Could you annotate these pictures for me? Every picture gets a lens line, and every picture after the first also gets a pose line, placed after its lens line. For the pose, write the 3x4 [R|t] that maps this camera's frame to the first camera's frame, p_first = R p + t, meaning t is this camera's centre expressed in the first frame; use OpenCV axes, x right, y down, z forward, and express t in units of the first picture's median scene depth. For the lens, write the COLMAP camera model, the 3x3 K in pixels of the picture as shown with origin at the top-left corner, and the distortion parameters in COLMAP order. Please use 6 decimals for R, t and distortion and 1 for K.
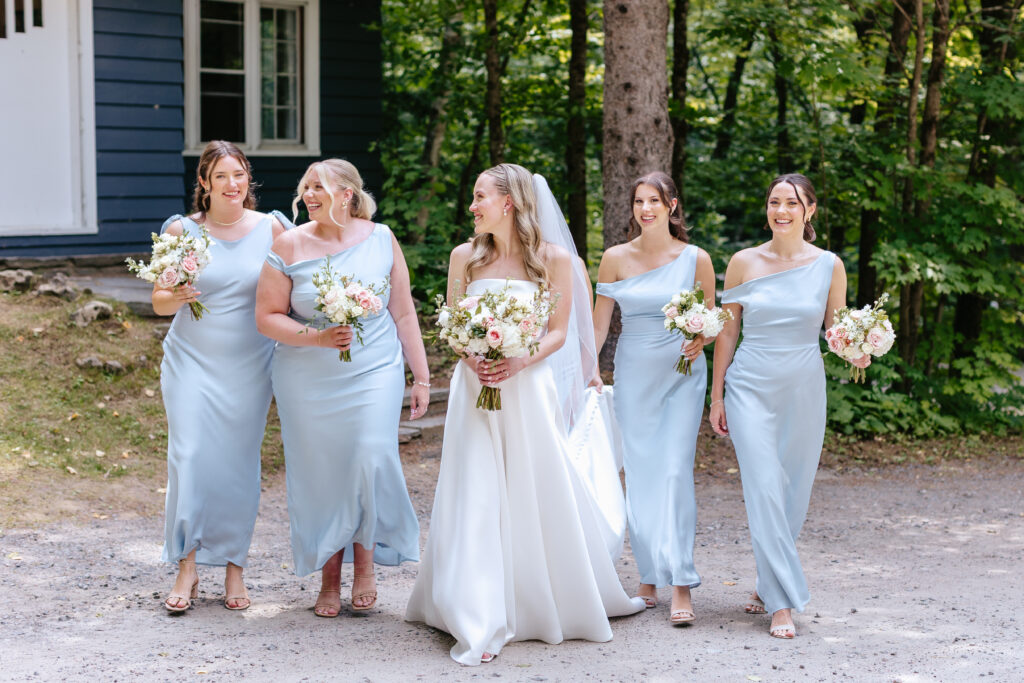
lens RADIAL K [[1596.3, 0, 554.7], [0, 1596.3, 294.9], [0, 0, 1]] dist [0.016441, 0.009688]
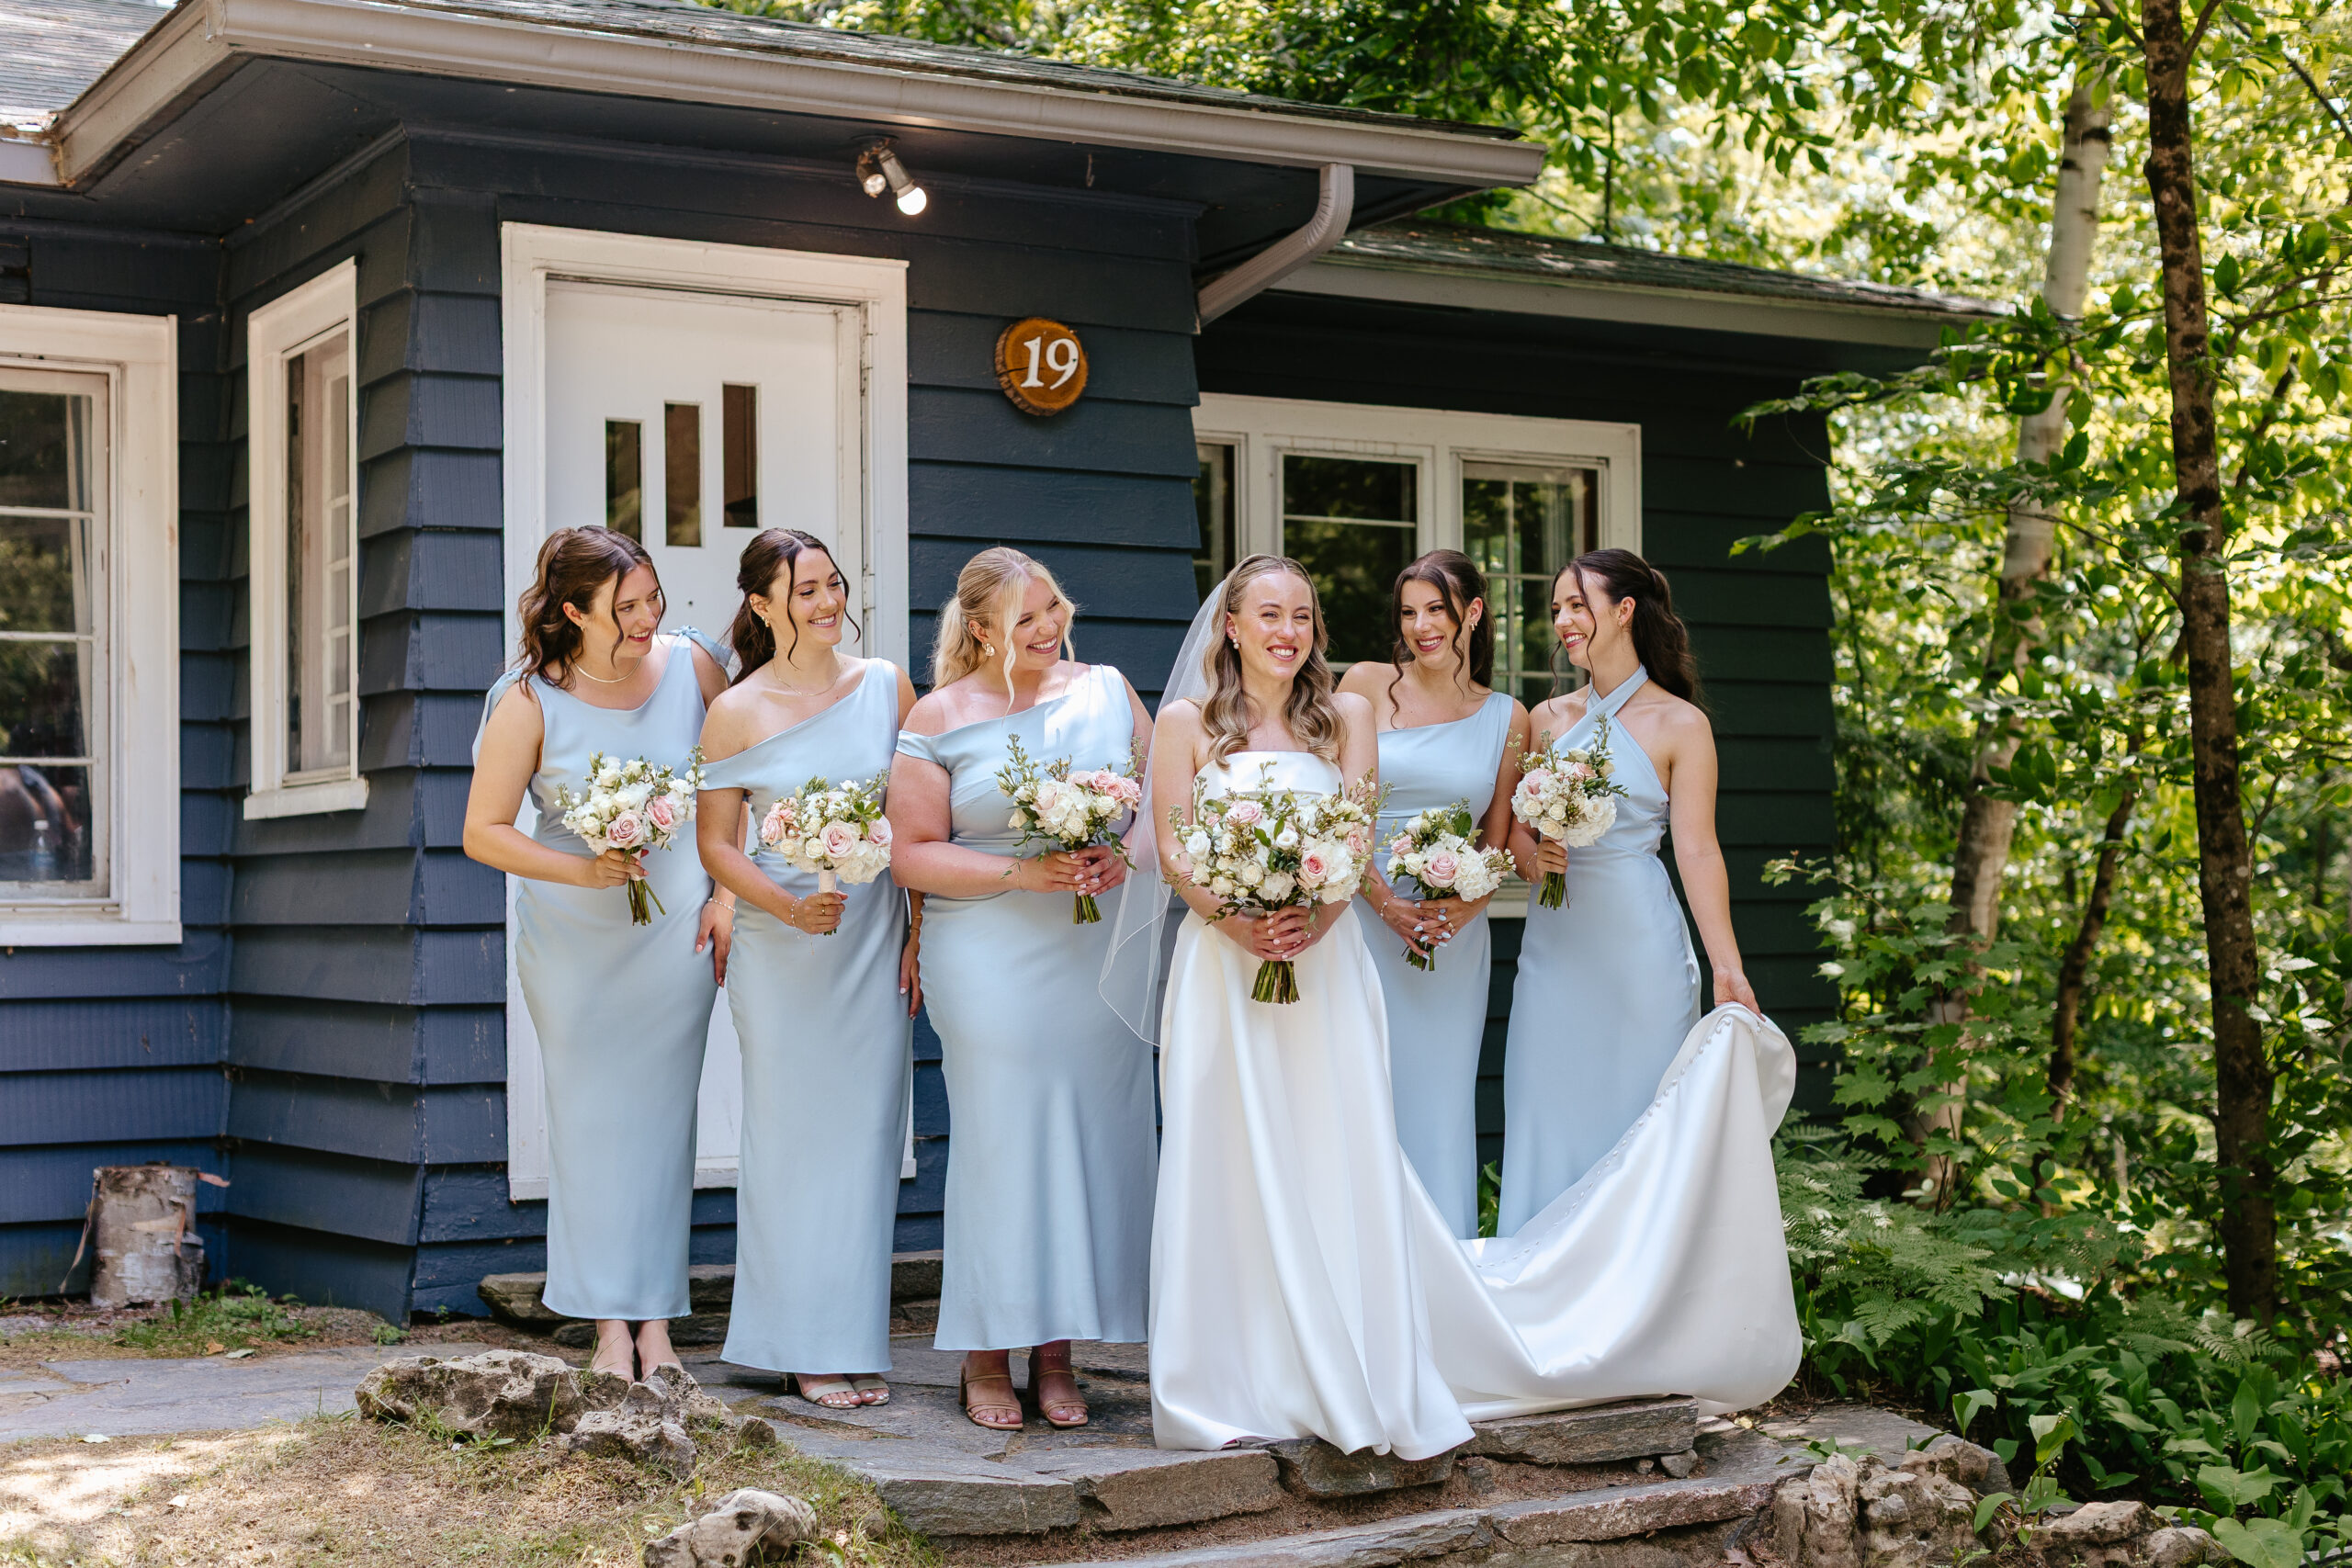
lens RADIAL K [[3572.8, 0, 1185.6], [0, 3572.8, 861.9], [0, 0, 1]] dist [0.027949, 0.054648]
pose [[0.959775, -0.022775, -0.279845, -0.042712], [-0.005677, 0.994927, -0.100438, -0.031331], [0.280713, 0.097987, 0.954777, 0.359850]]
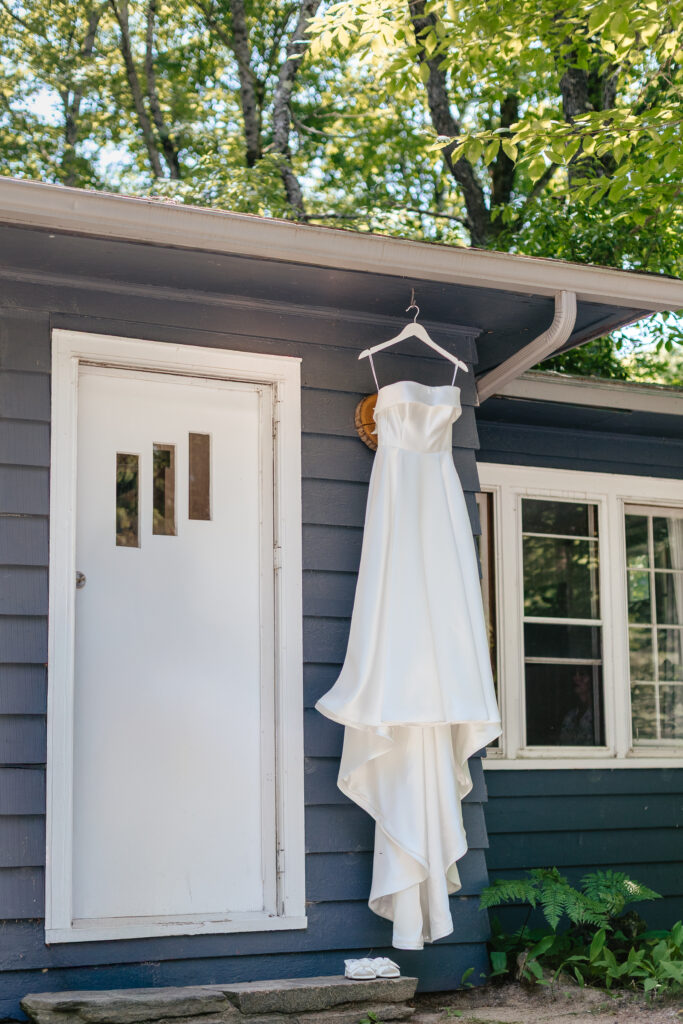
lens RADIAL K [[1659.4, 0, 302.8], [0, 1659.4, 555.0], [0, 0, 1]] dist [0.017767, 0.002323]
pose [[0.932439, -0.064941, -0.355444, -0.104055], [-0.014839, 0.976004, -0.217247, -0.041092], [0.361023, 0.207844, 0.909101, 0.534735]]
